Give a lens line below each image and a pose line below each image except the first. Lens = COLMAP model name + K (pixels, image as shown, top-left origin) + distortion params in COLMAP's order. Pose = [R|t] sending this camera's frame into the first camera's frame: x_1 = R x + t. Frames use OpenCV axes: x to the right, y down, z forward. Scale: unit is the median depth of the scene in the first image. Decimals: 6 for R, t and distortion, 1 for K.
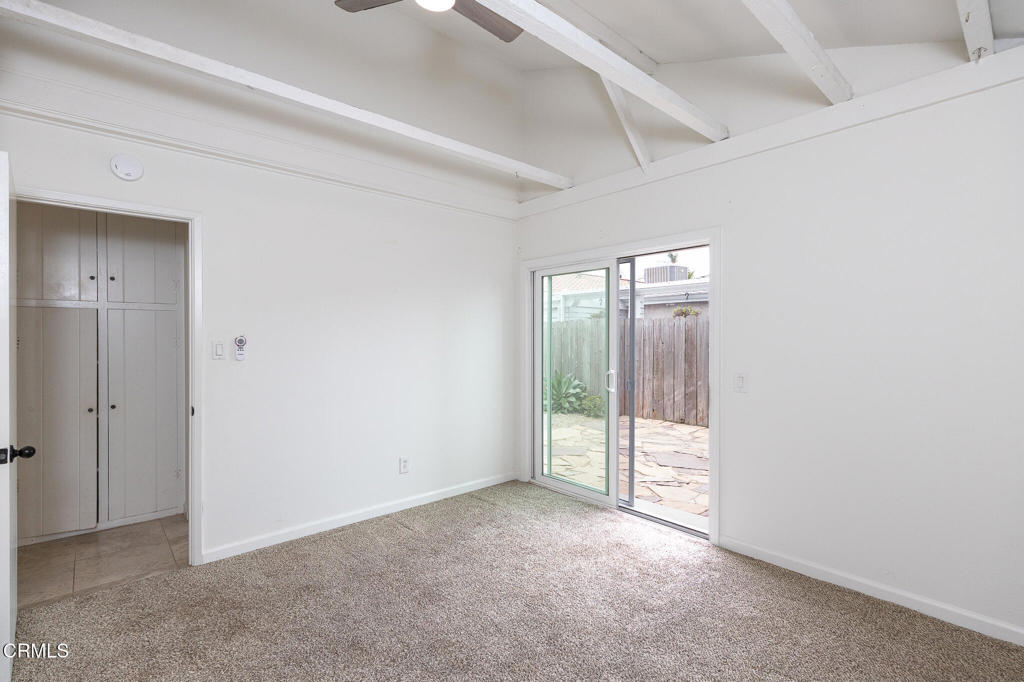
lens RADIAL K [[468.5, 0, 505.8], [0, 468.5, 337.3], [0, 0, 1]] dist [-0.001246, -0.000015]
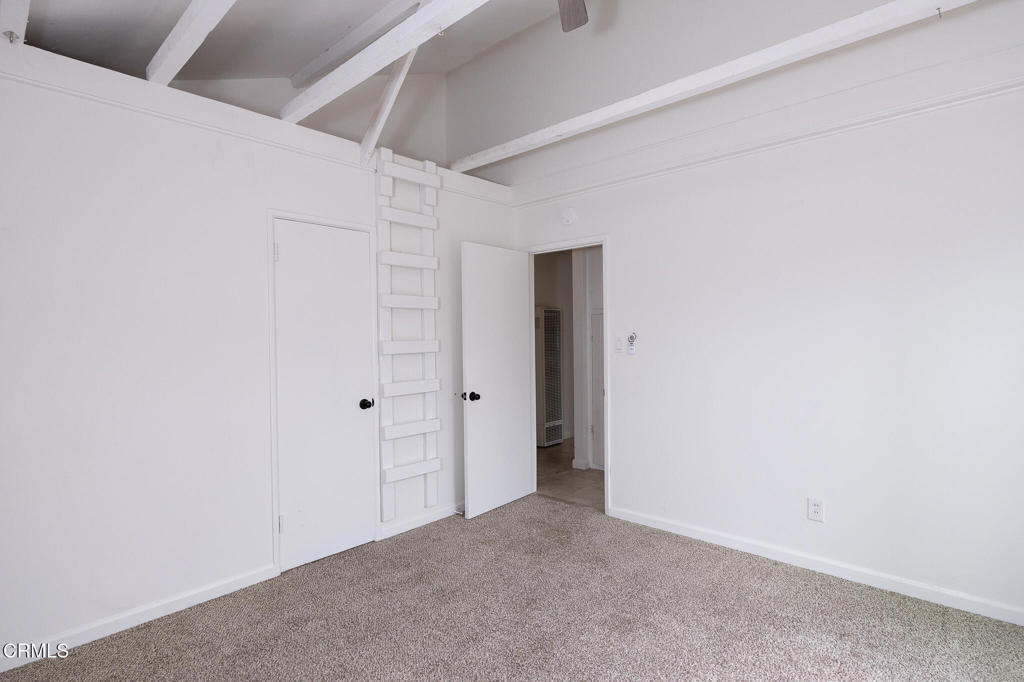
lens RADIAL K [[501.8, 0, 507.0], [0, 501.8, 344.6], [0, 0, 1]] dist [0.006015, -0.001935]
pose [[0.121719, 0.020439, -0.992354, 0.617044], [0.006746, 0.999748, 0.021419, -0.003204], [0.992542, -0.009302, 0.121551, 0.547528]]
